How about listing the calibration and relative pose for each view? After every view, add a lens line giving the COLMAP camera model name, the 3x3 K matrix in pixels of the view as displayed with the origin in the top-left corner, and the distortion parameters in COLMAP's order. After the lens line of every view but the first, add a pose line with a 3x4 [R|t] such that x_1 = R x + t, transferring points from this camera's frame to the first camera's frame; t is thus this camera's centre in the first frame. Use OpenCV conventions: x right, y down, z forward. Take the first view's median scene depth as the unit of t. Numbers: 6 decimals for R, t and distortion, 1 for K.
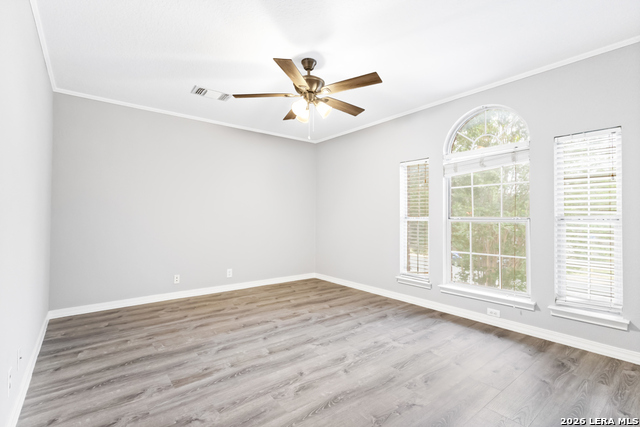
lens RADIAL K [[299.8, 0, 316.5], [0, 299.8, 212.8], [0, 0, 1]] dist [-0.004566, 0.001186]
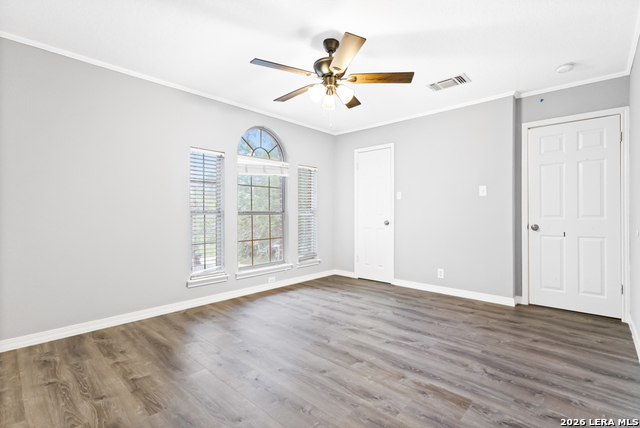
lens RADIAL K [[299.8, 0, 315.8], [0, 299.8, 214.1], [0, 0, 1]] dist [-0.004566, 0.001186]
pose [[-0.158734, -0.004173, 0.987313, -1.064830], [-0.012140, 0.999924, 0.002275, 0.030679], [-0.987247, -0.011625, -0.158773, 1.342995]]
